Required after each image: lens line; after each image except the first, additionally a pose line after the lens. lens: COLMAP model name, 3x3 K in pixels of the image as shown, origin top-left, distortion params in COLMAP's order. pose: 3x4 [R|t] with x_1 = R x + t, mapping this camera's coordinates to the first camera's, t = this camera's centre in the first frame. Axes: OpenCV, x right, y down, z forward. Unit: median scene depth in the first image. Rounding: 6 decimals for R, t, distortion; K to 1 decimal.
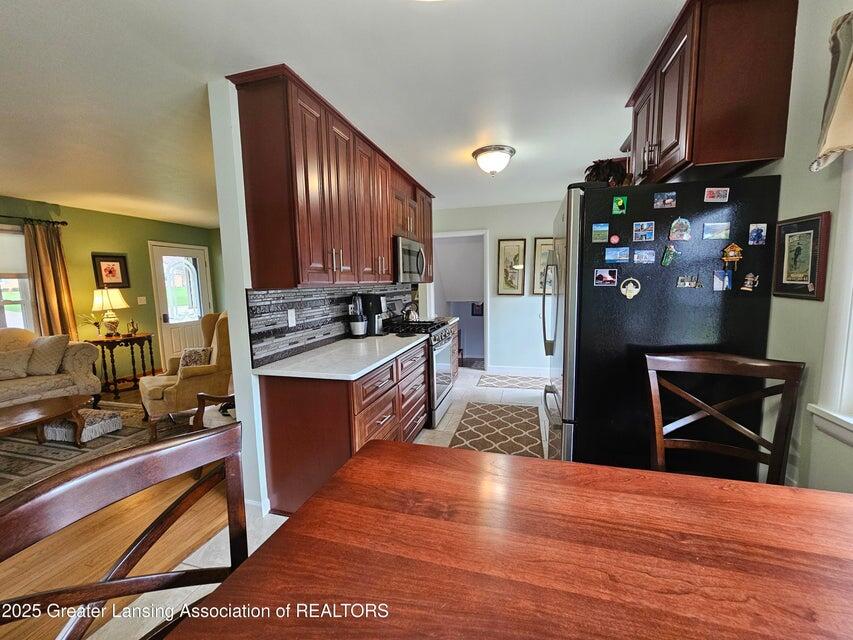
lens RADIAL K [[346.9, 0, 428.9], [0, 346.9, 321.4], [0, 0, 1]] dist [-0.008103, -0.000208]
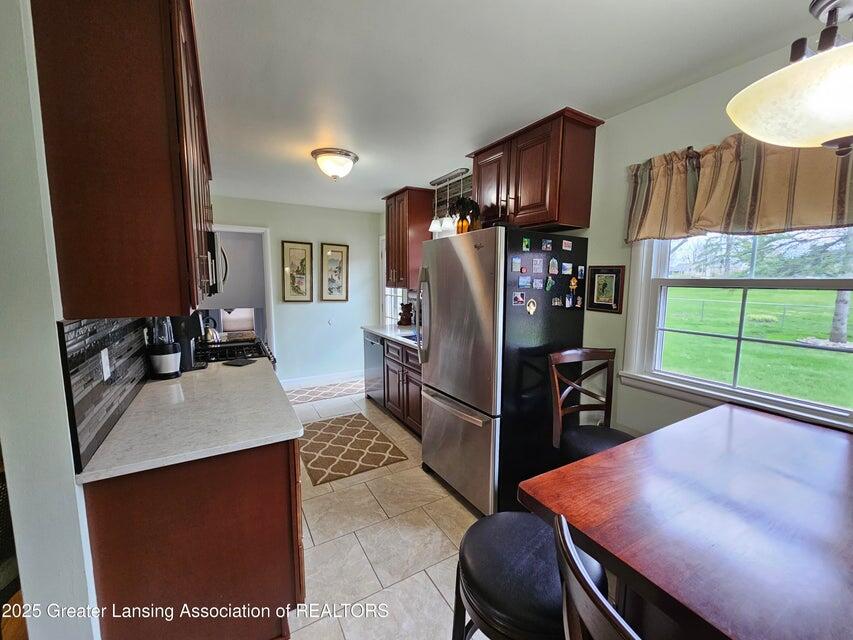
lens RADIAL K [[346.9, 0, 431.9], [0, 346.9, 322.3], [0, 0, 1]] dist [-0.008103, -0.000208]
pose [[0.687005, -0.063672, 0.723858, -0.458230], [0.059323, 0.997743, 0.031461, -0.068740], [-0.724227, 0.021328, 0.689231, 0.237654]]
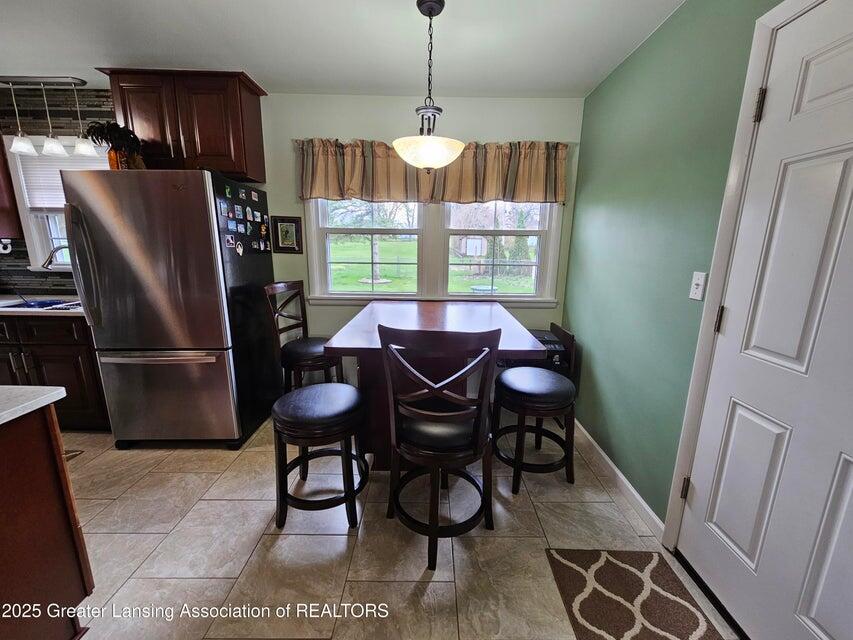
lens RADIAL K [[346.9, 0, 426.9], [0, 346.9, 322.3], [0, 0, 1]] dist [-0.008103, -0.000208]
pose [[-0.270048, -0.198042, 0.942260, -0.798282], [0.092092, 0.968819, 0.230018, -0.037458], [-0.958432, 0.148891, -0.243390, 0.424780]]
